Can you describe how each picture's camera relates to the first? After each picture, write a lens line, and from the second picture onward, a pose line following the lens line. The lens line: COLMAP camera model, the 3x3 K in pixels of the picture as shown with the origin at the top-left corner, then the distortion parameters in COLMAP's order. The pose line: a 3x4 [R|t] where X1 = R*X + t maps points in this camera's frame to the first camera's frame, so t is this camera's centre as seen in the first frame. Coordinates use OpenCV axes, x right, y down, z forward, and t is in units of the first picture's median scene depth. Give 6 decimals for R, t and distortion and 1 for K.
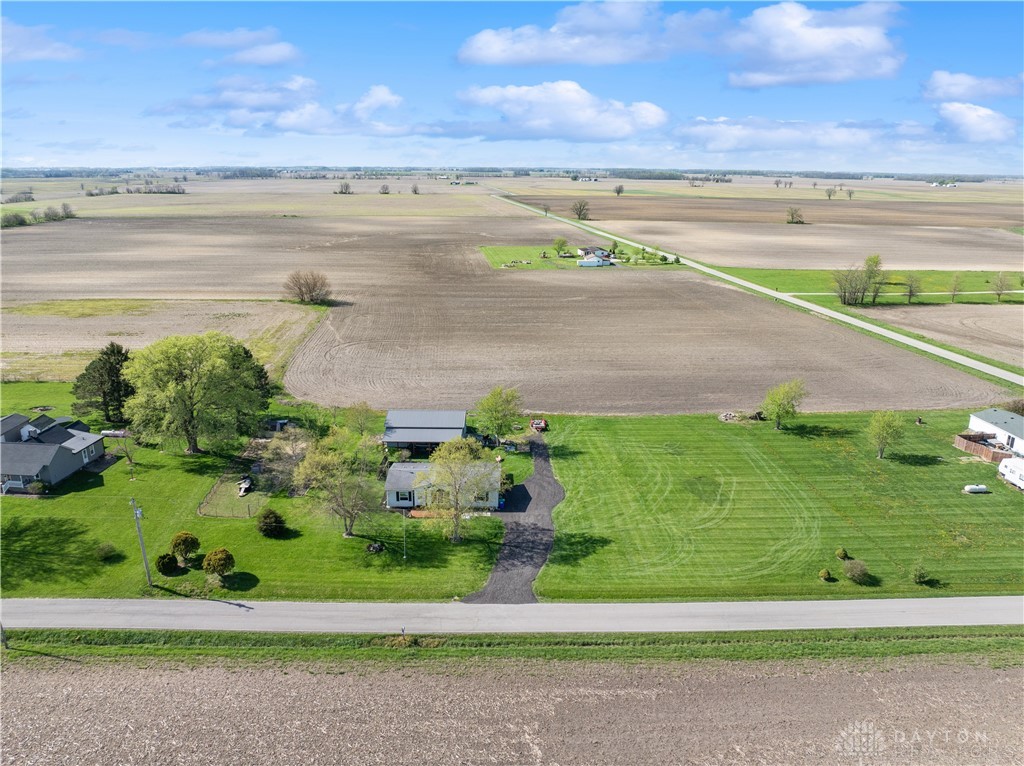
lens RADIAL K [[700.4, 0, 512.0], [0, 700.4, 383.0], [0, 0, 1]] dist [-0.036551, -0.000273]
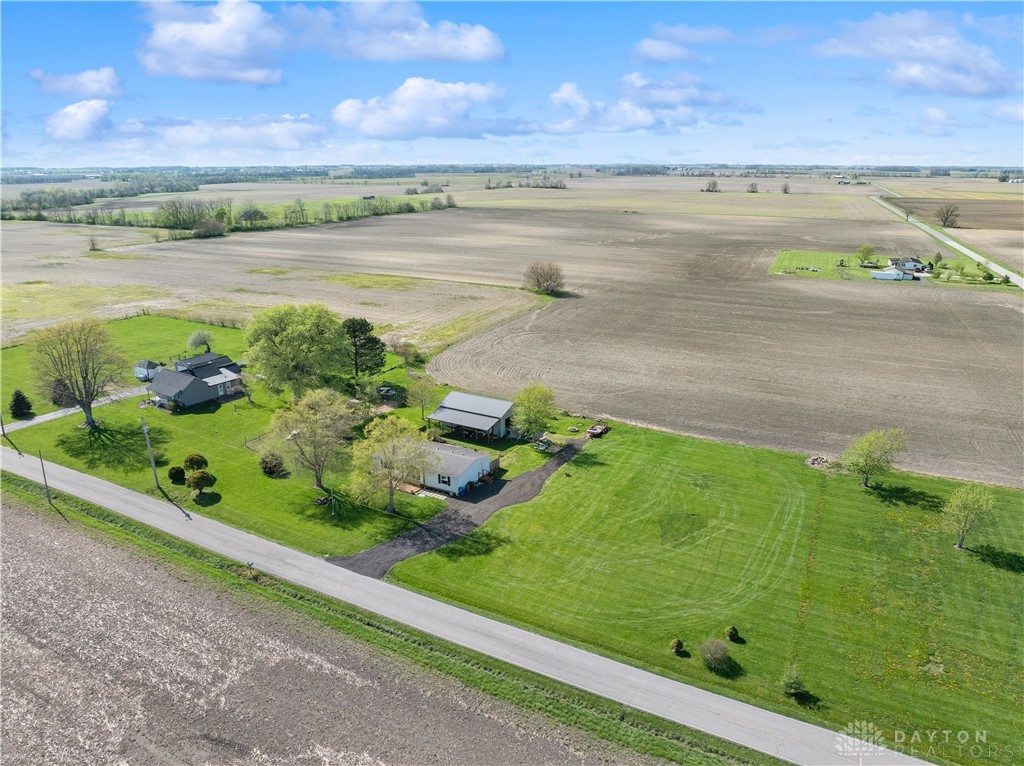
lens RADIAL K [[700.4, 0, 512.0], [0, 700.4, 383.0], [0, 0, 1]] dist [-0.036551, -0.000273]
pose [[0.868857, 0.139364, -0.475042, 0.511916], [-0.137855, 0.989715, 0.038216, -0.034103], [0.475482, 0.032283, 0.879133, 0.125930]]
